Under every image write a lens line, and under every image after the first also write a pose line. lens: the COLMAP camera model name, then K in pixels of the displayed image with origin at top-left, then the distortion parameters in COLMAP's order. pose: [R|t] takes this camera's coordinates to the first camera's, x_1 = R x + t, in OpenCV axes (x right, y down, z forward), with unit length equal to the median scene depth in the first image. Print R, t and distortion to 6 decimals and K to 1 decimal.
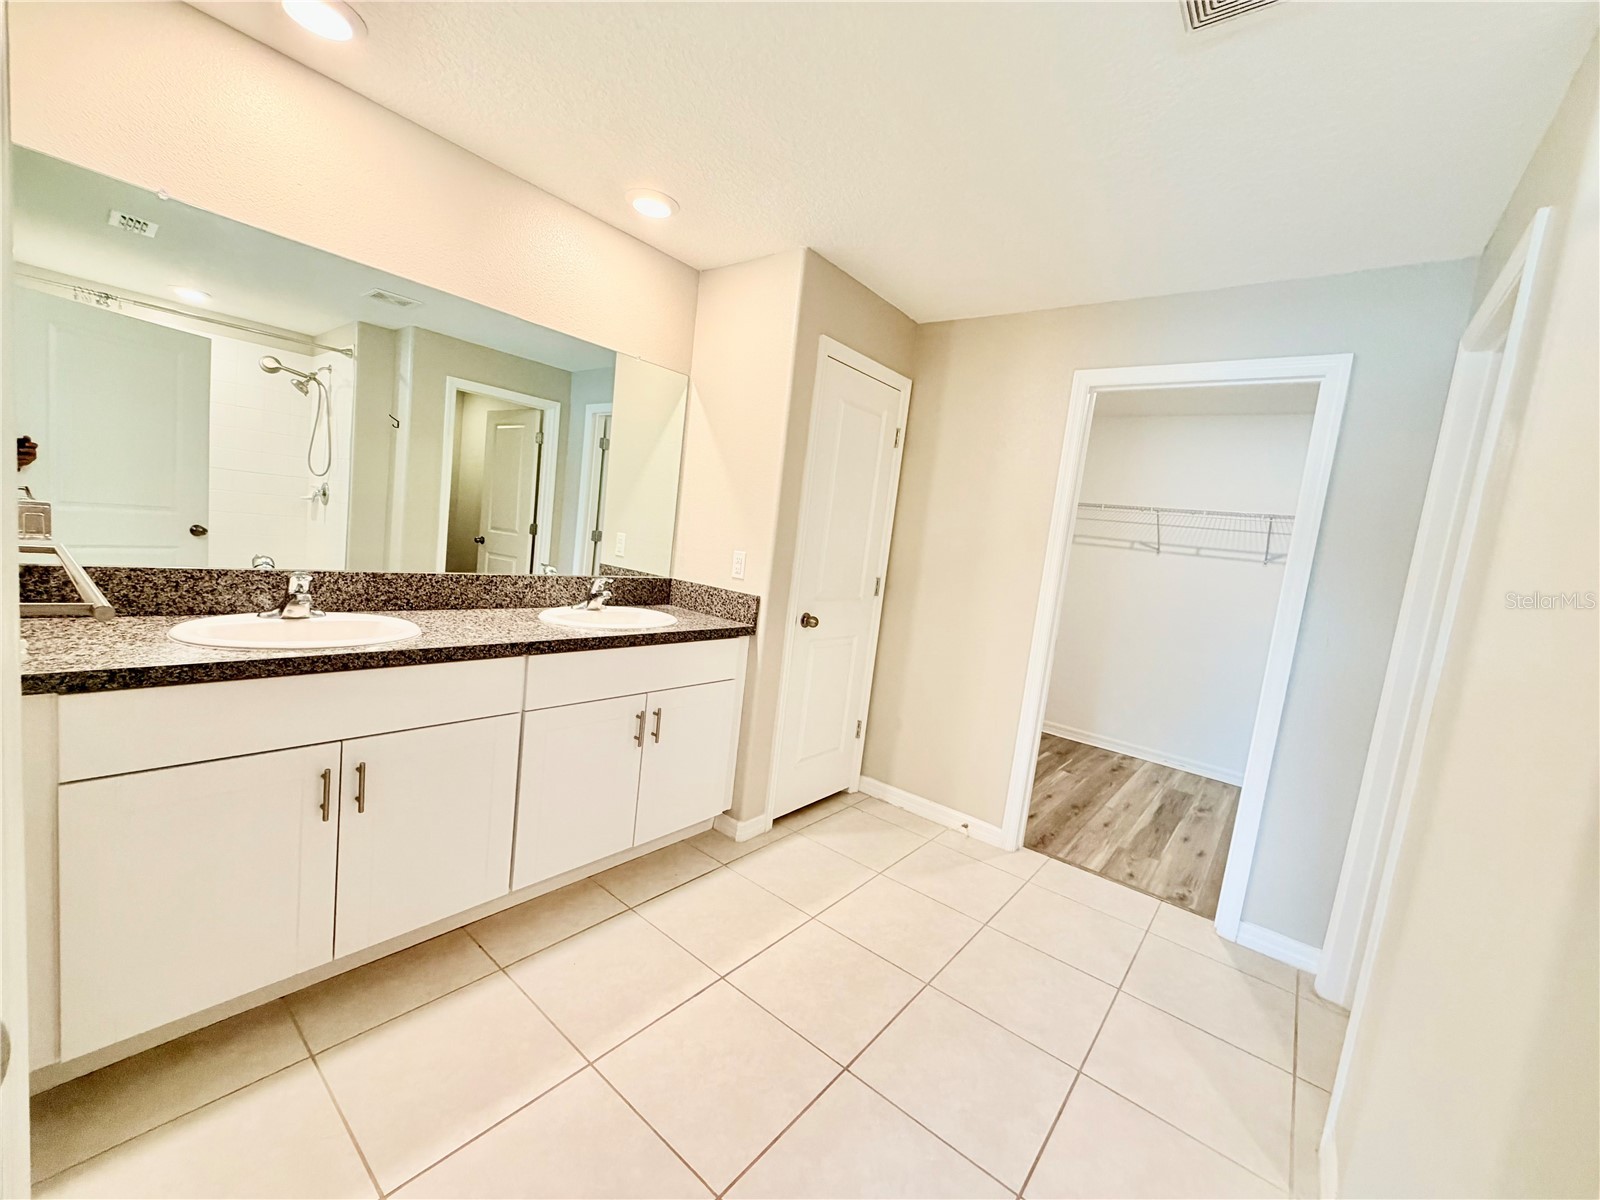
lens RADIAL K [[637.0, 0, 800.1], [0, 637.0, 605.1], [0, 0, 1]] dist [-0.001150, -0.000937]
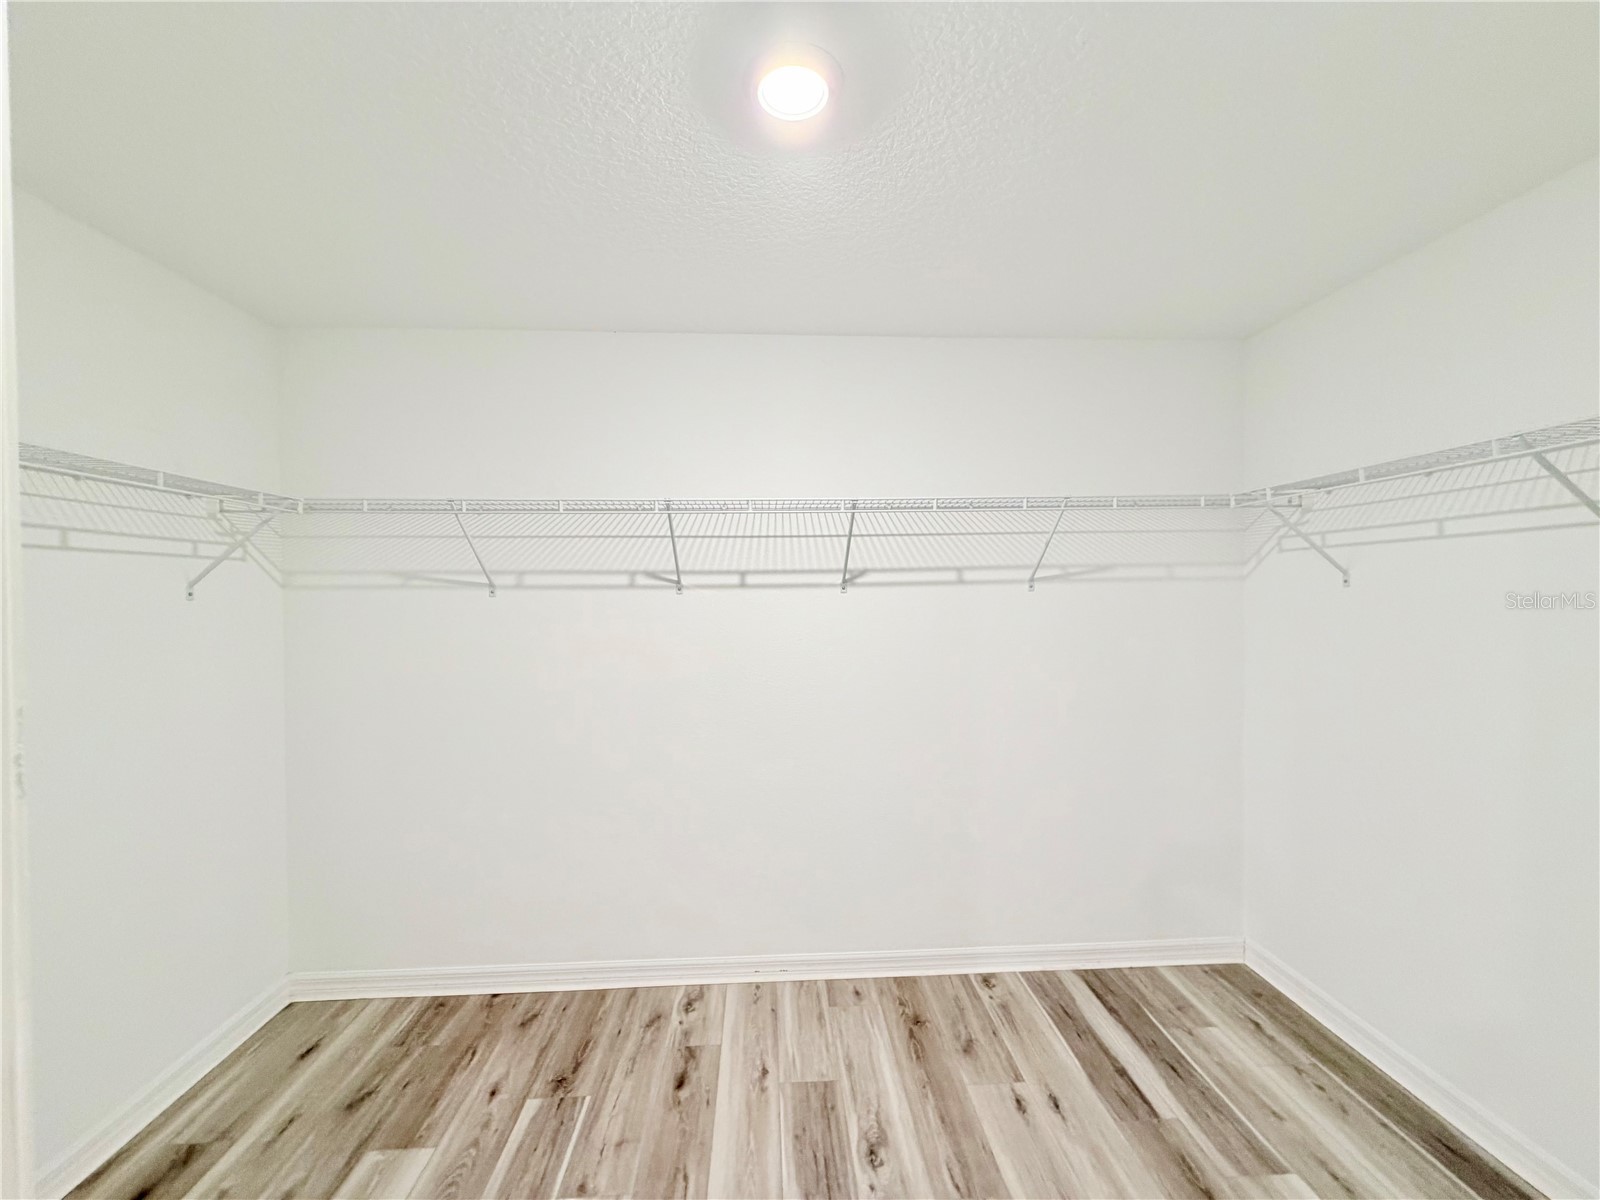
lens RADIAL K [[637.0, 0, 795.7], [0, 637.0, 588.0], [0, 0, 1]] dist [-0.001150, -0.000937]
pose [[0.739999, -0.125159, 0.660860, 0.312090], [0.168723, 0.985661, -0.002255, -0.071794], [-0.651102, 0.113171, 0.750506, 0.592715]]
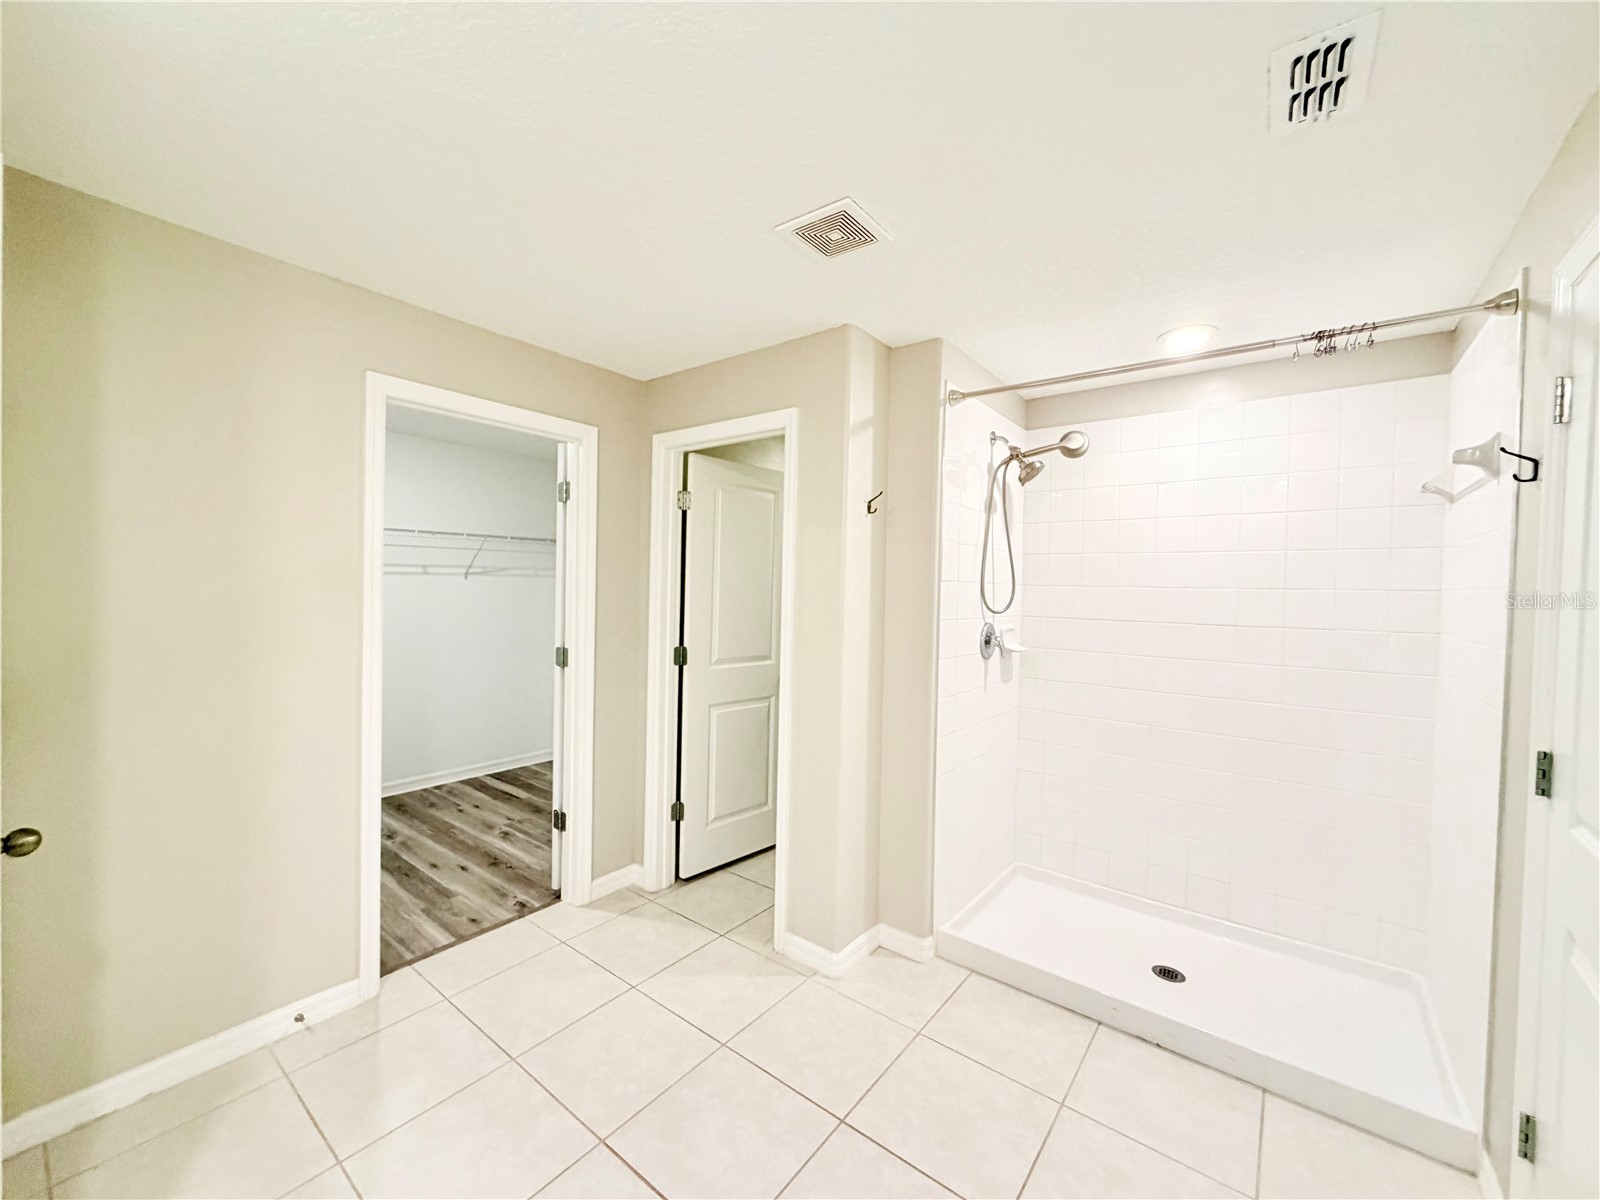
lens RADIAL K [[637.0, 0, 787.6], [0, 637.0, 597.5], [0, 0, 1]] dist [-0.001150, -0.000937]
pose [[-0.010666, -0.127982, 0.991719, -0.258013], [0.092547, 0.987392, 0.128419, -0.093842], [-0.995651, 0.093150, 0.001313, 0.332125]]
